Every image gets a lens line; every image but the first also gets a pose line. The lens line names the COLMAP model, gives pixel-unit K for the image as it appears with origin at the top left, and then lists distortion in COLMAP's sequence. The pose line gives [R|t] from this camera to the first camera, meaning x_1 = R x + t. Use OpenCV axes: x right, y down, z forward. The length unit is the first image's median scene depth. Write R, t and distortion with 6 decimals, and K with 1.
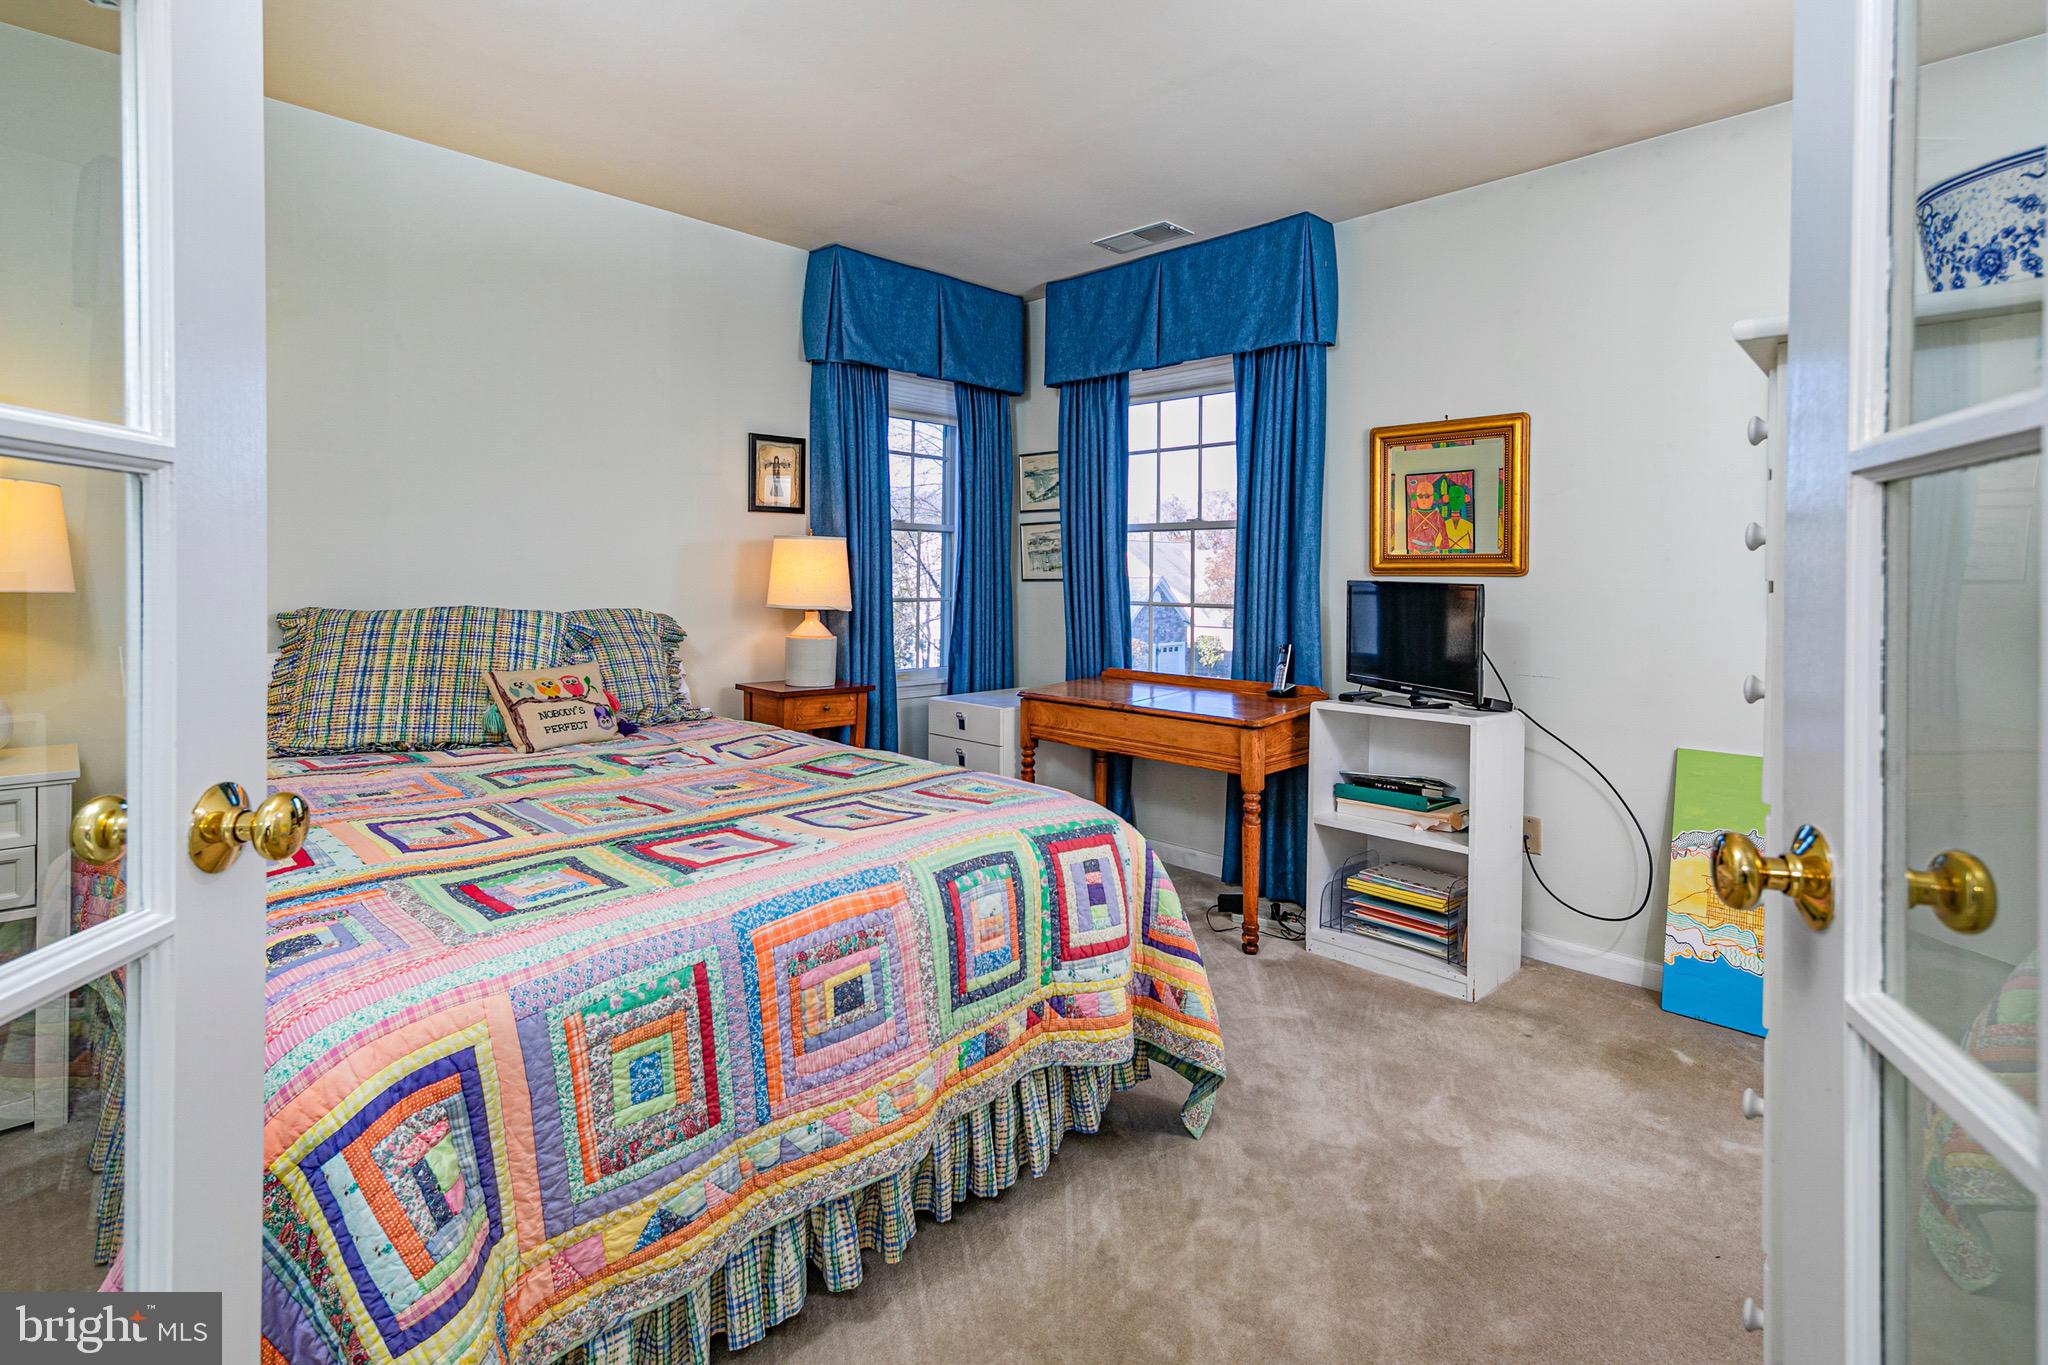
lens RADIAL K [[968.0, 0, 1046.2], [0, 968.0, 597.5], [0, 0, 1]] dist [0.017779, -0.000169]
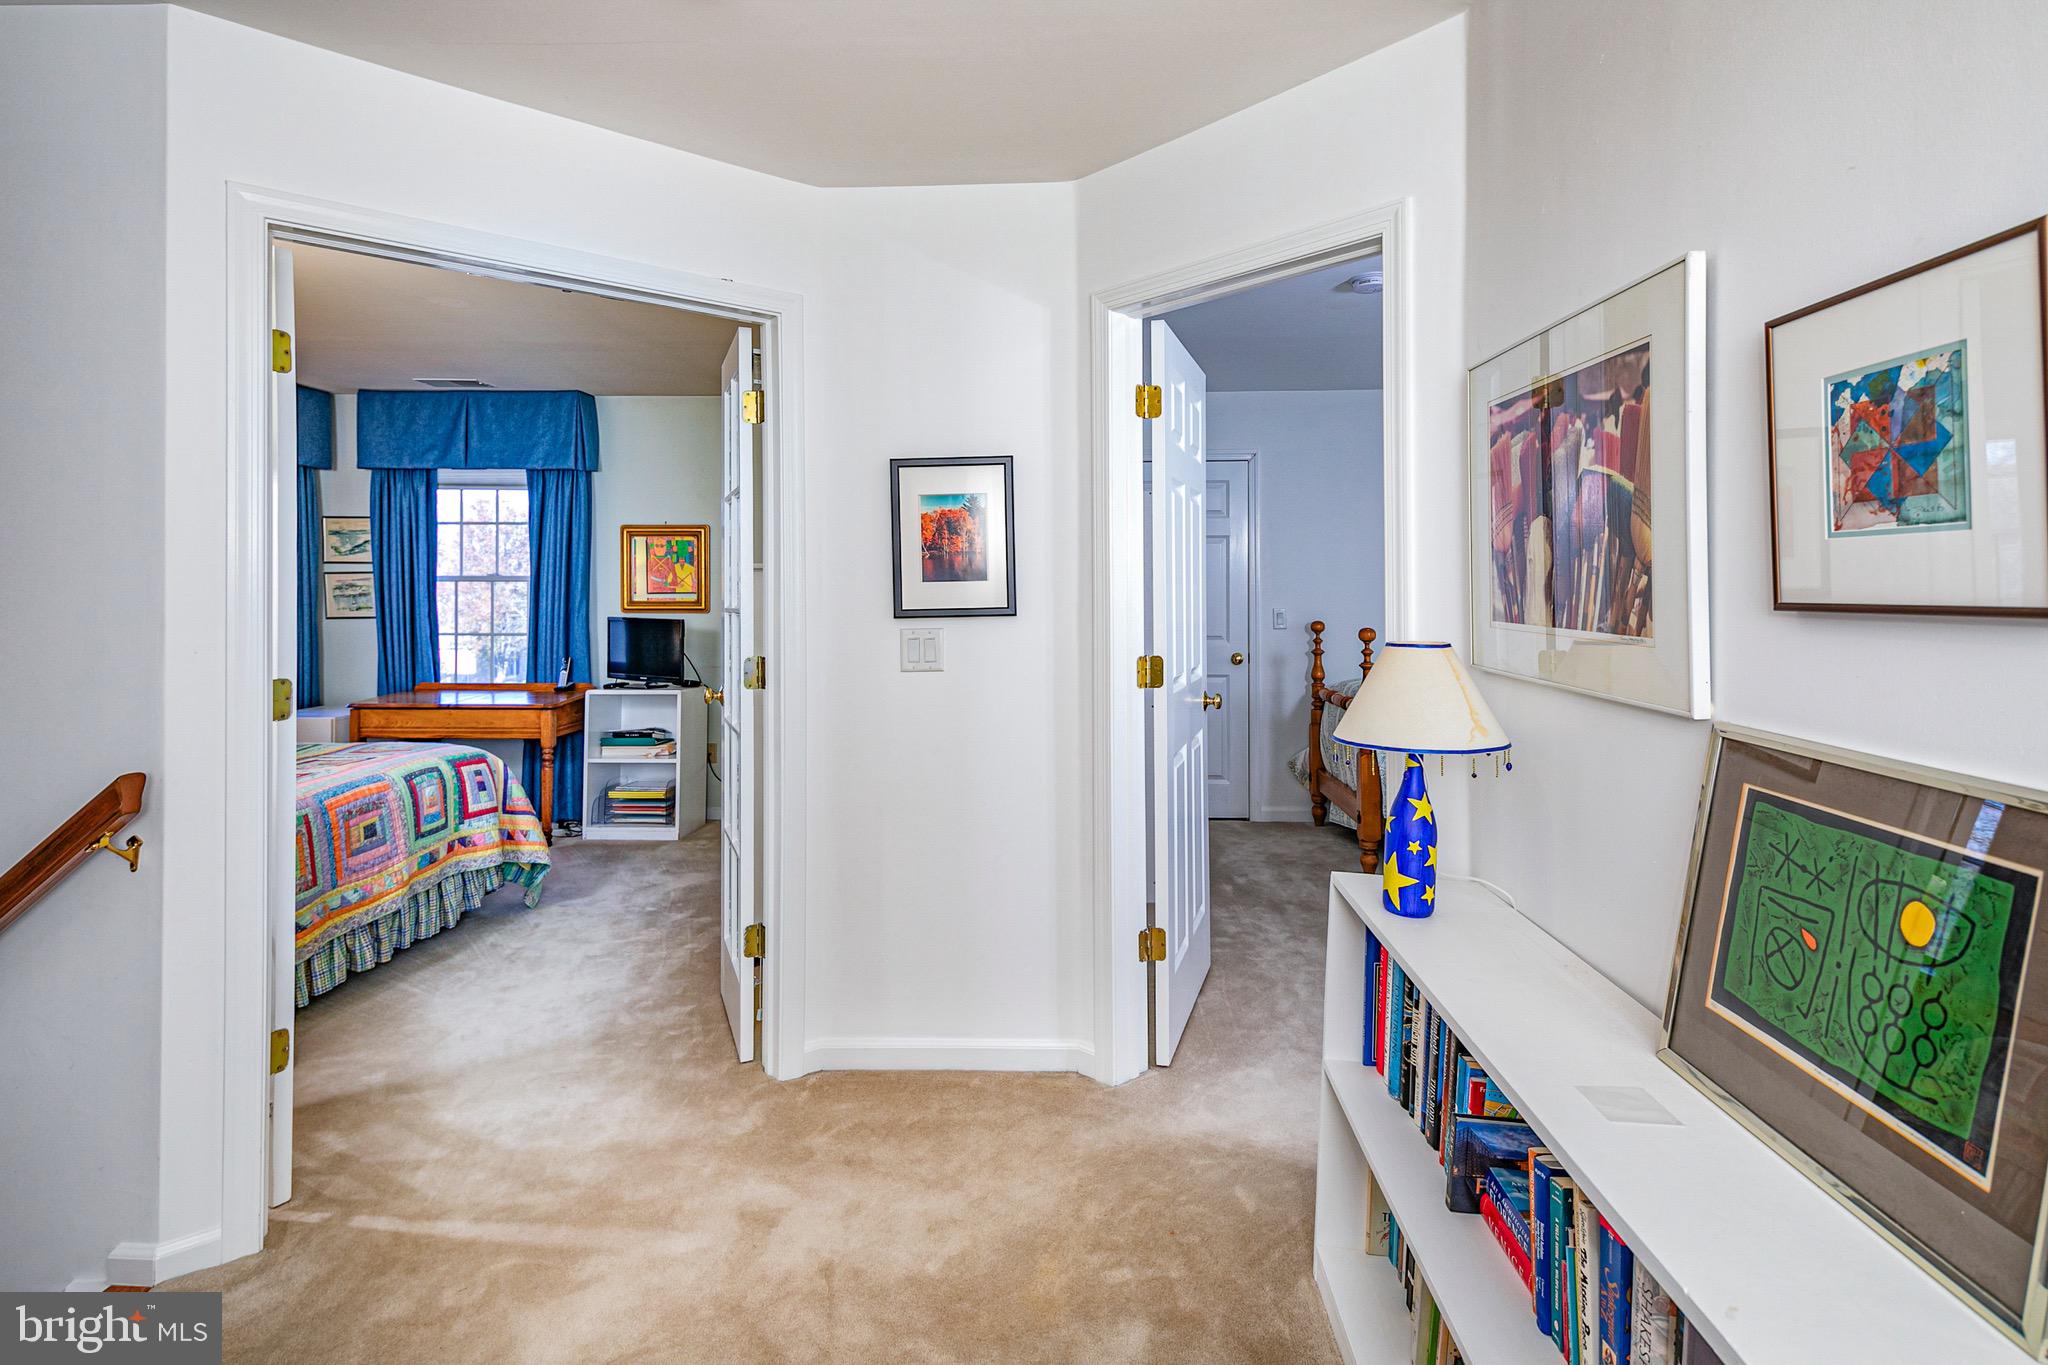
lens RADIAL K [[968.0, 0, 1046.2], [0, 968.0, 597.5], [0, 0, 1]] dist [0.017779, -0.000169]
pose [[0.739643, -0.005271, 0.672979, -0.407309], [0.009901, 0.999946, -0.003050, -0.061173], [-0.672927, 0.008919, 0.739655, -1.187326]]
